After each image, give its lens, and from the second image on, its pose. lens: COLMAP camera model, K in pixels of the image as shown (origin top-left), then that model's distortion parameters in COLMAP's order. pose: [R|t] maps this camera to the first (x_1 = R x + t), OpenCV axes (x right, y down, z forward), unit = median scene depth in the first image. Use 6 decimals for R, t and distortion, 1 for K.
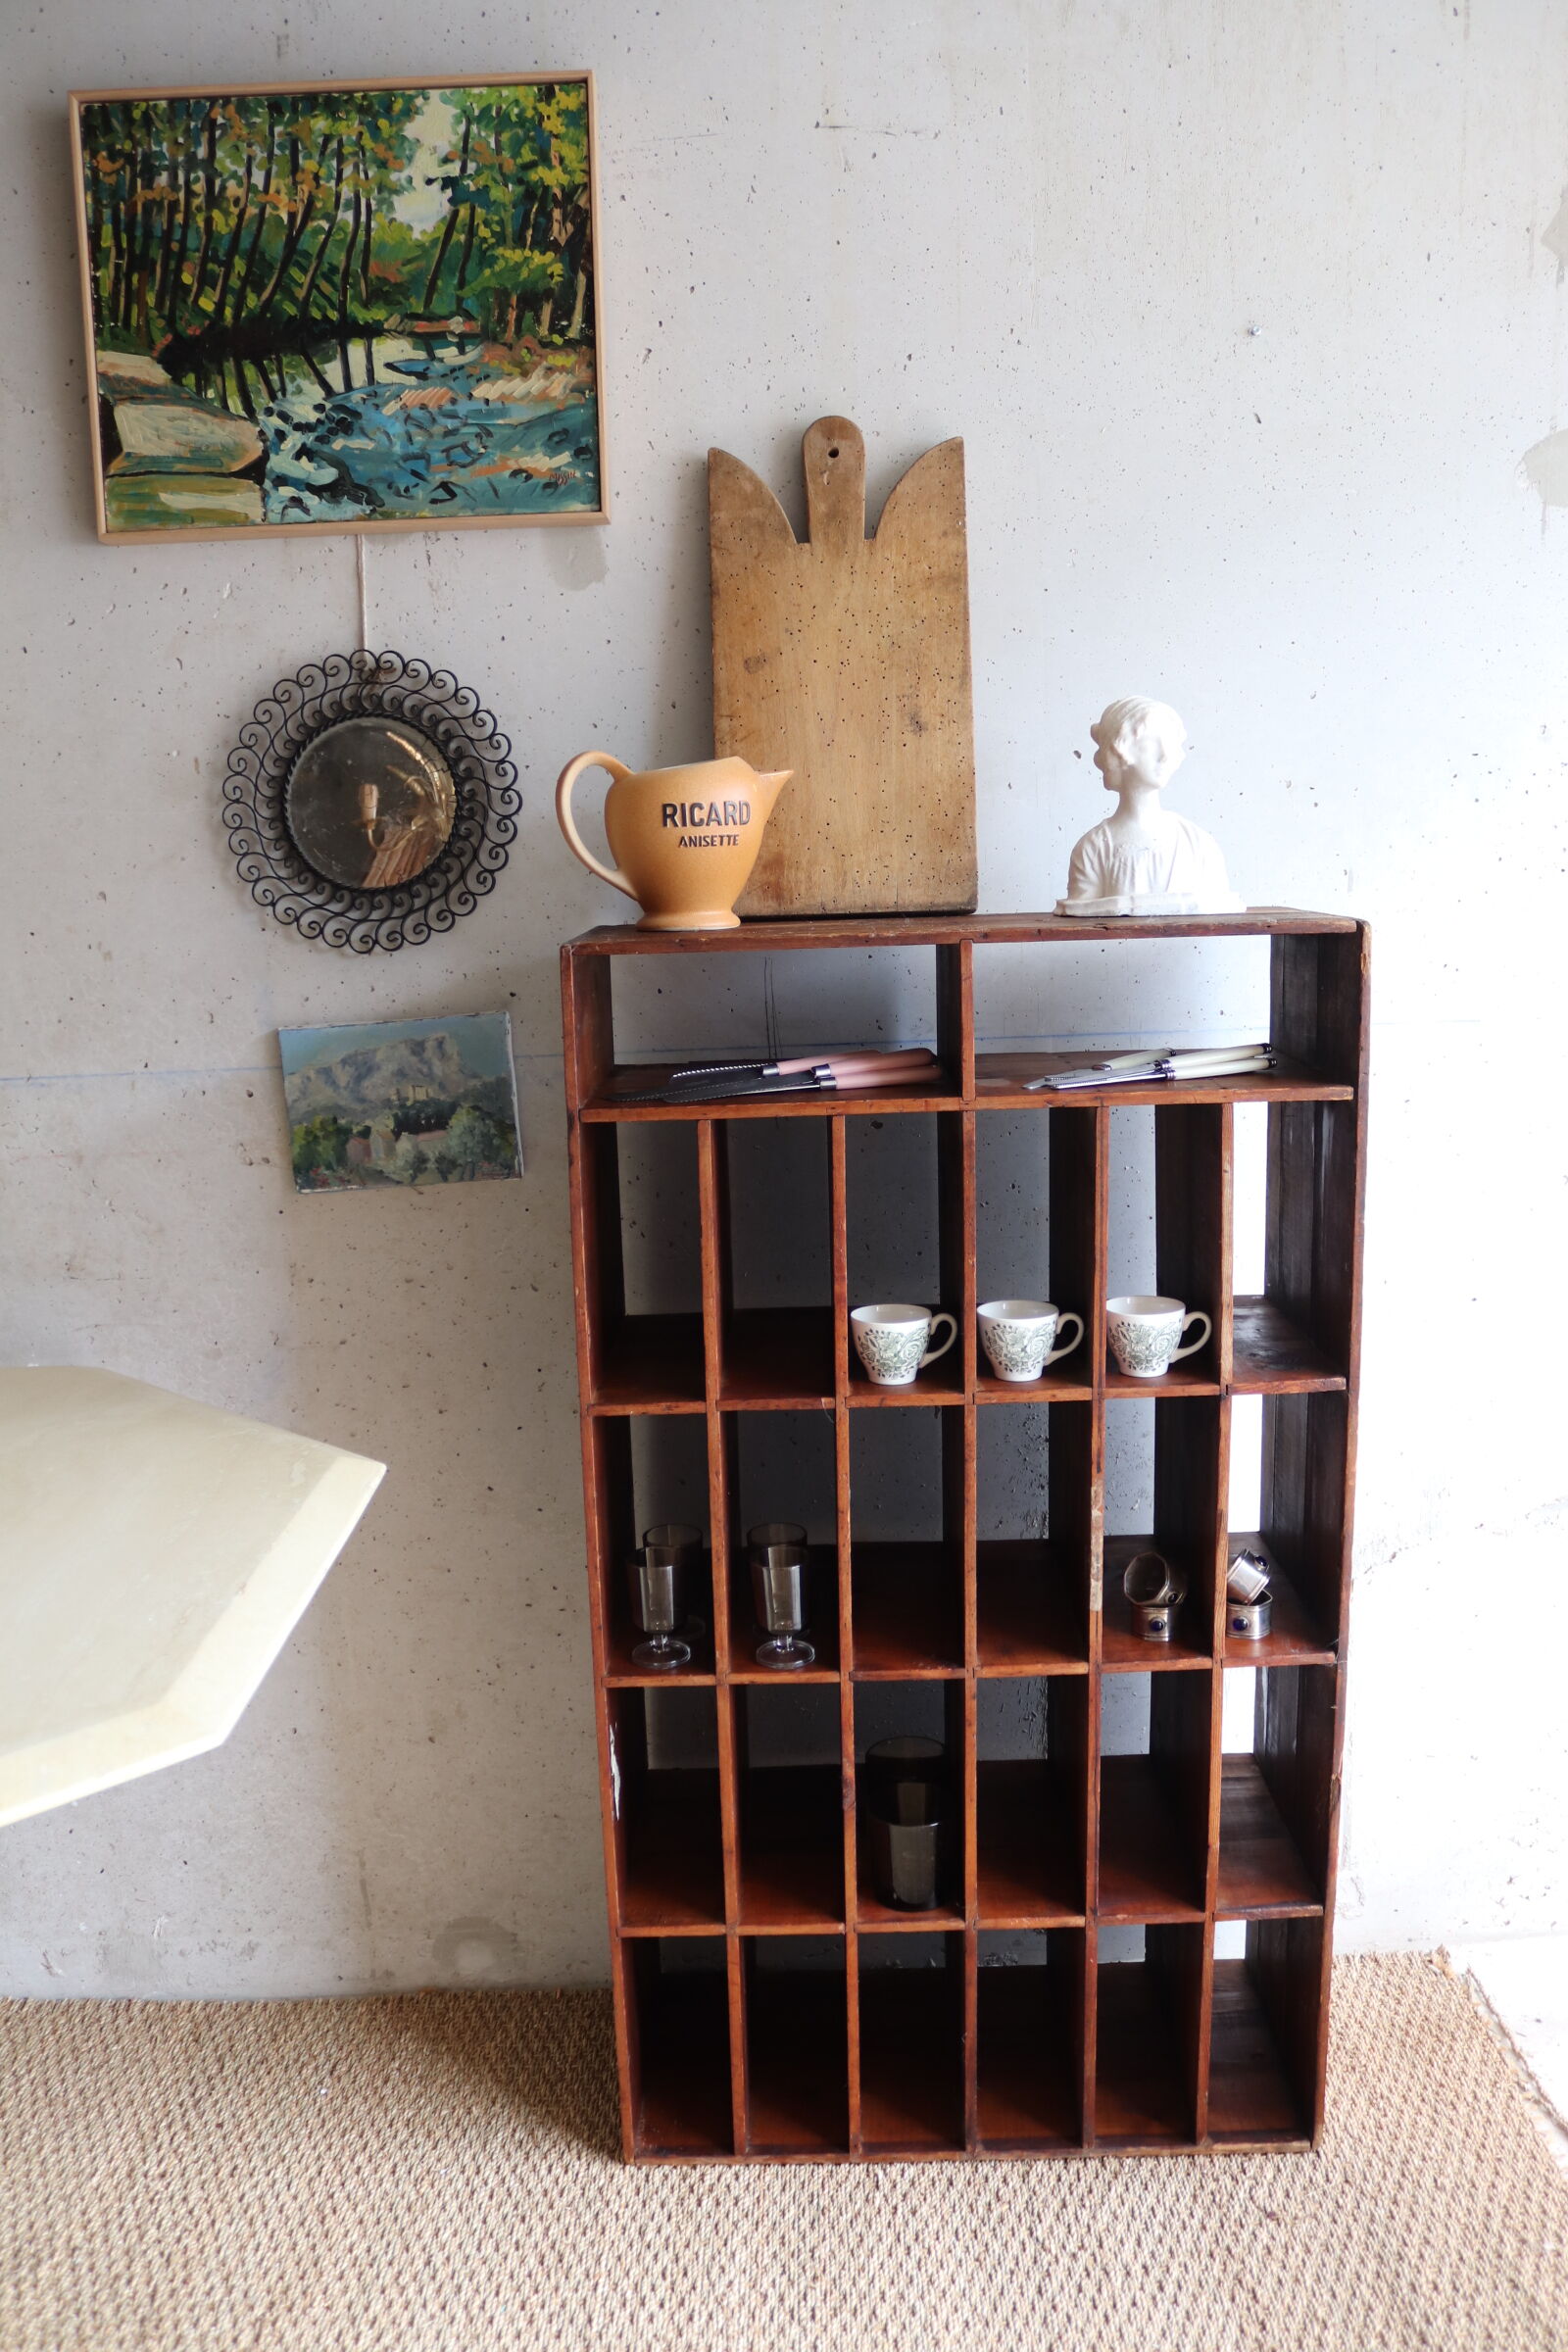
lens RADIAL K [[1956.7, 0, 768.4], [0, 1956.7, 1177.3], [0, 0, 1]] dist [-0.166274, 0.139934]
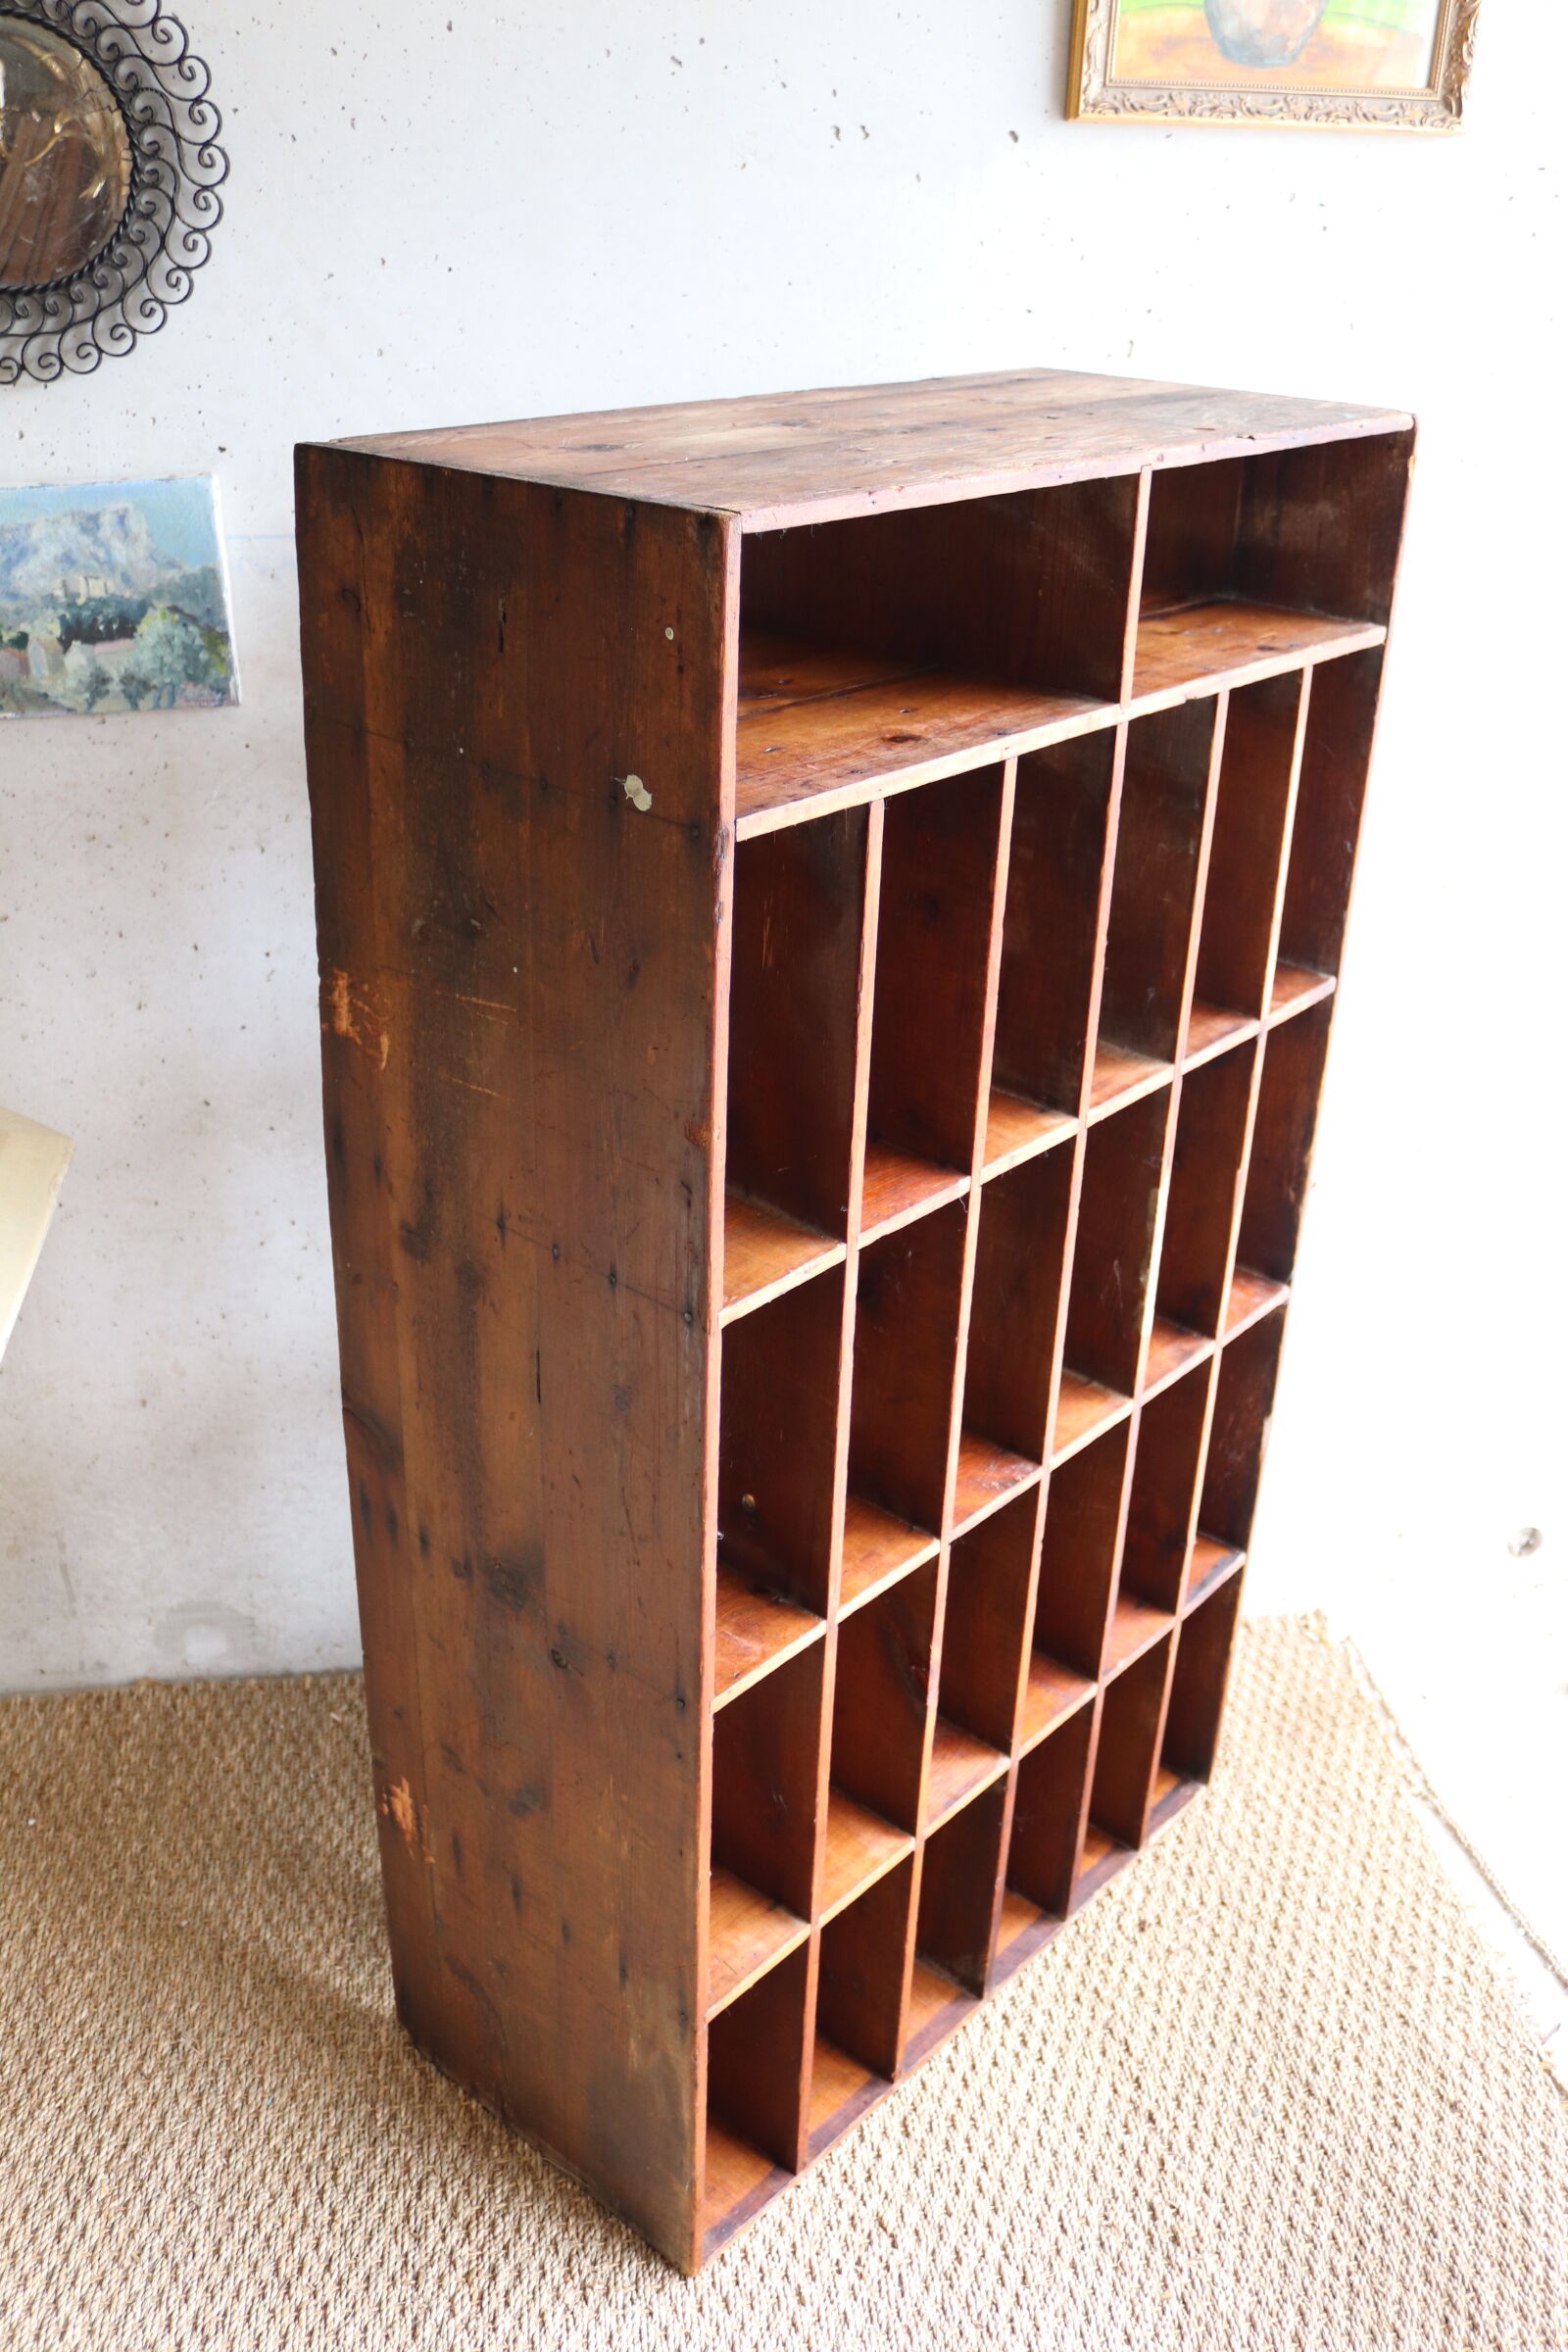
lens RADIAL K [[2139.9, 0, 769.4], [0, 2139.9, 1188.0], [0, 0, 1]] dist [-0.146188, 0.141623]
pose [[0.990469, -0.002936, 0.137707, -0.040344], [-0.037705, 0.955805, 0.291573, -0.069961], [-0.132477, -0.293986, 0.946584, 0.171563]]
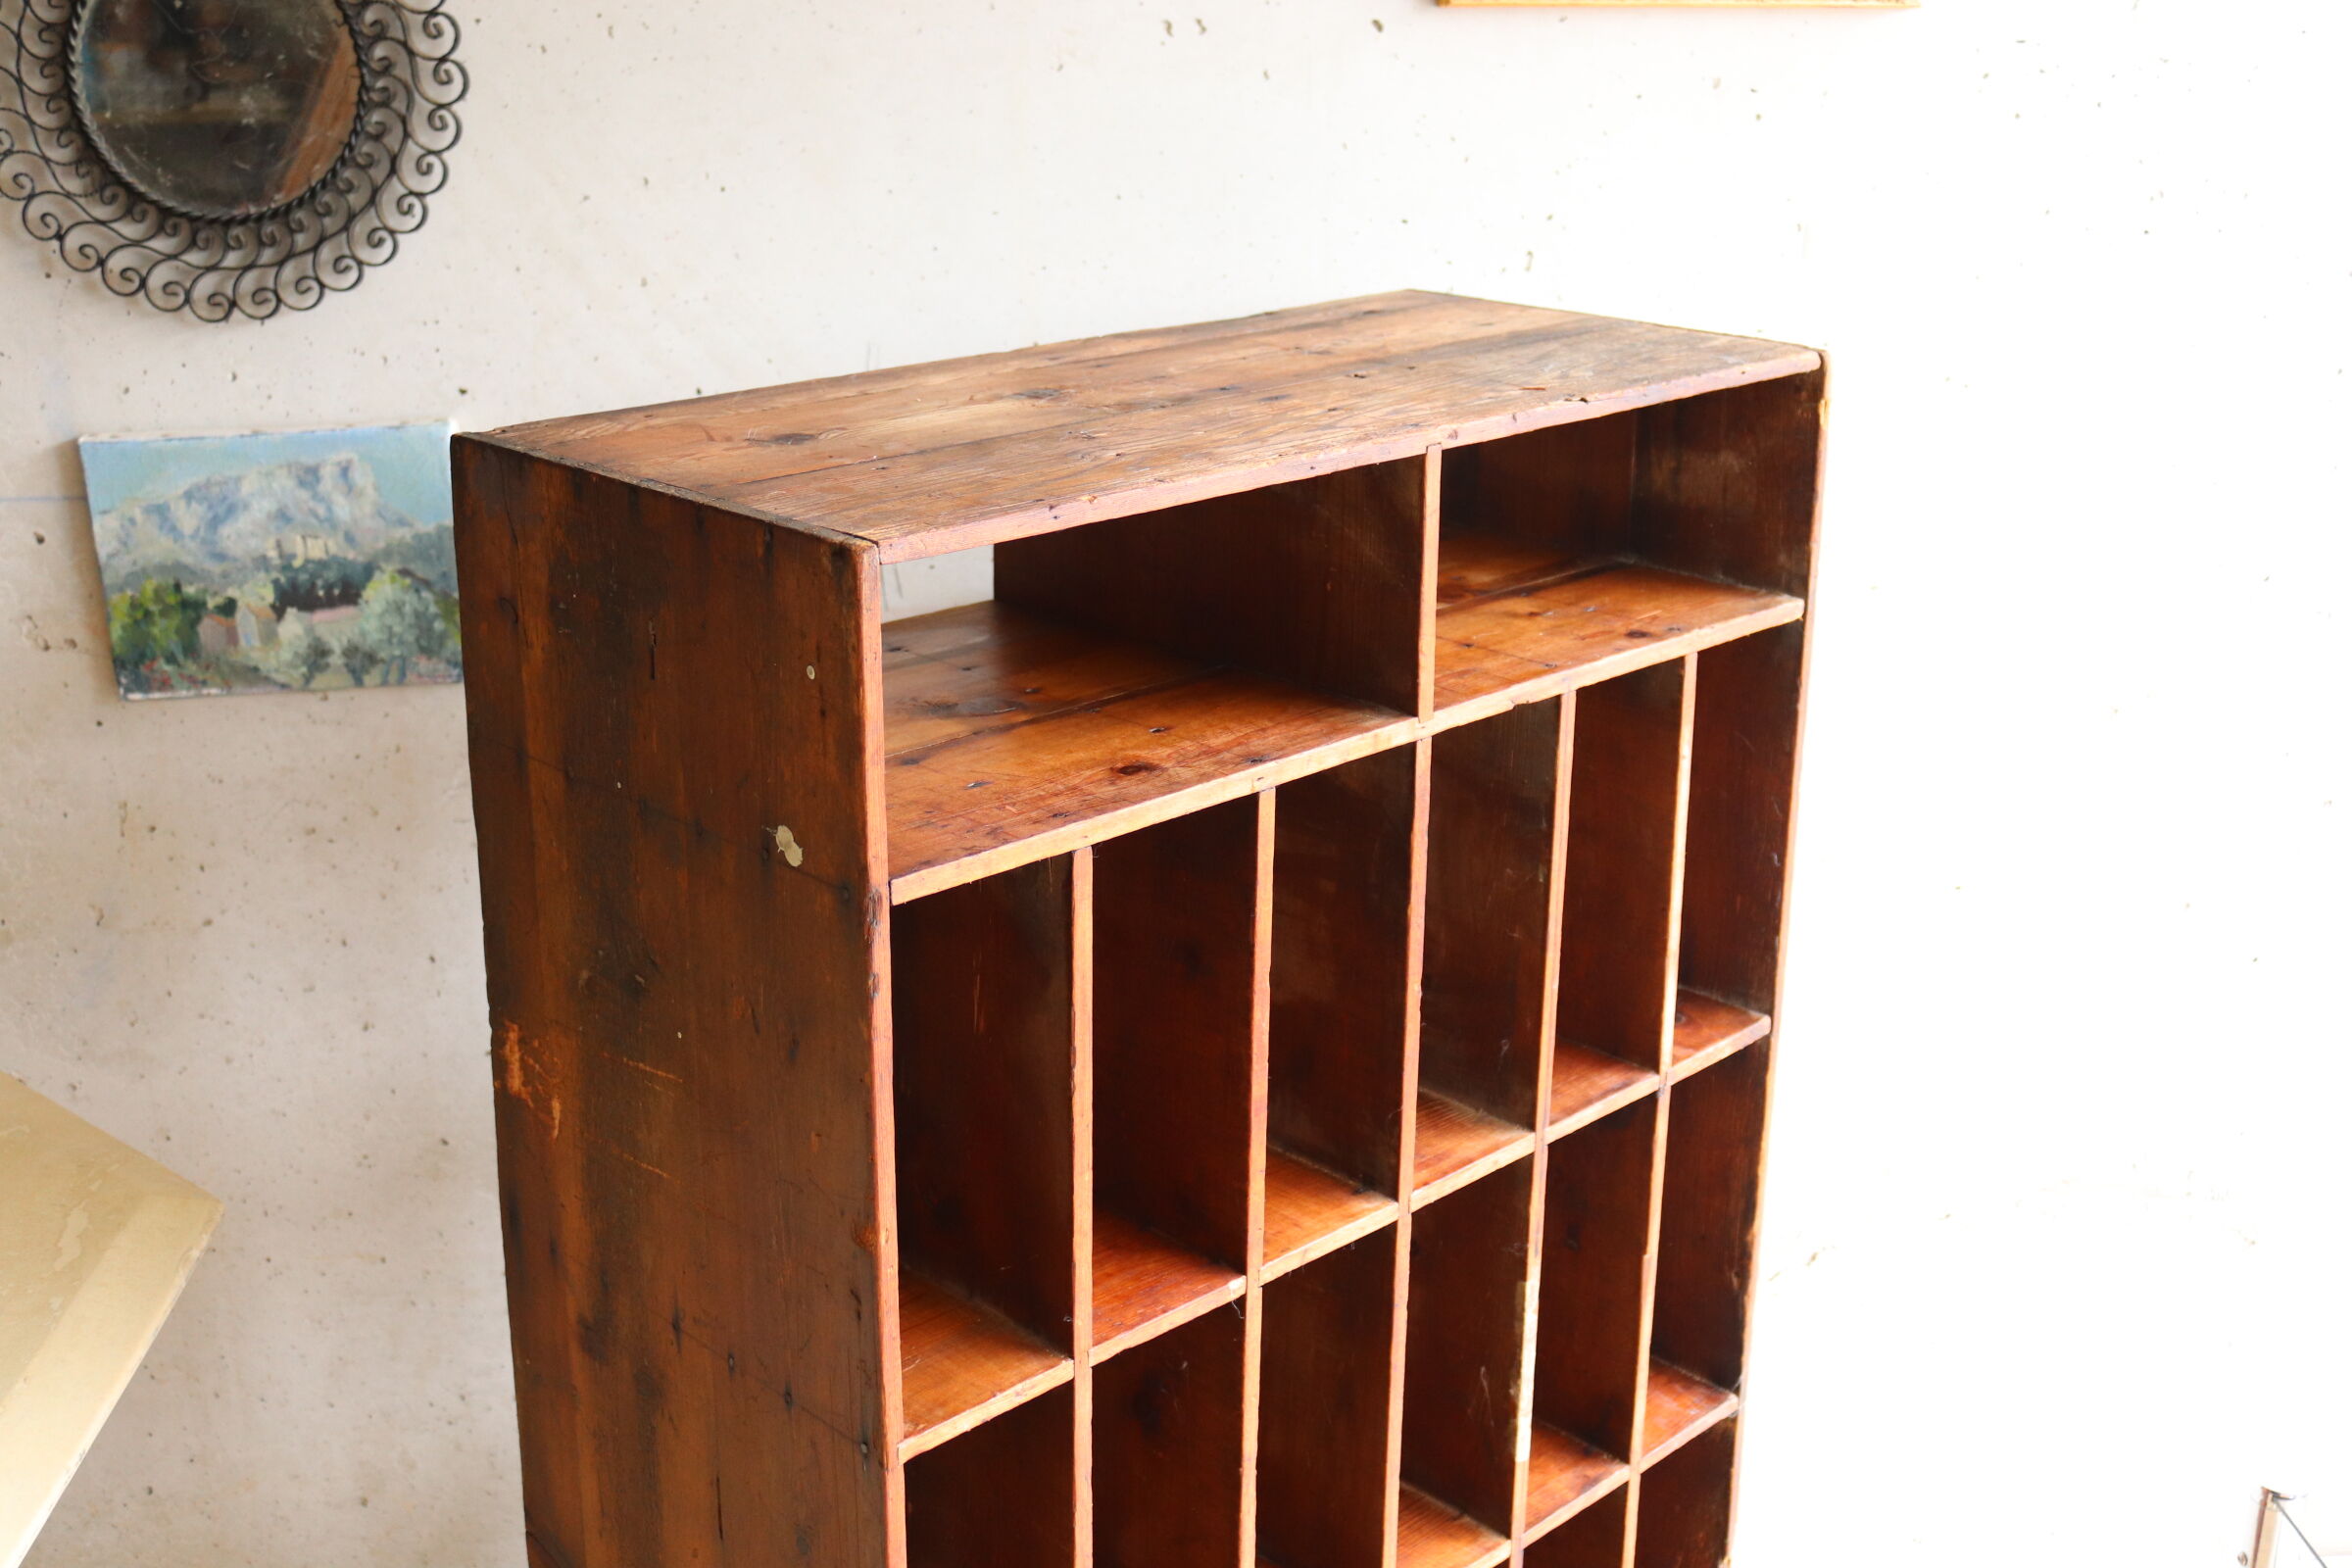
lens RADIAL K [[2733.4, 0, 1183.0], [0, 2733.4, 790.8], [0, 0, 1]] dist [-0.087498, 0.129185]
pose [[0.998109, 0.019978, 0.058125, 0.054674], [-0.028880, 0.987240, 0.156598, -0.117371], [-0.054255, -0.157980, 0.985951, 0.115391]]
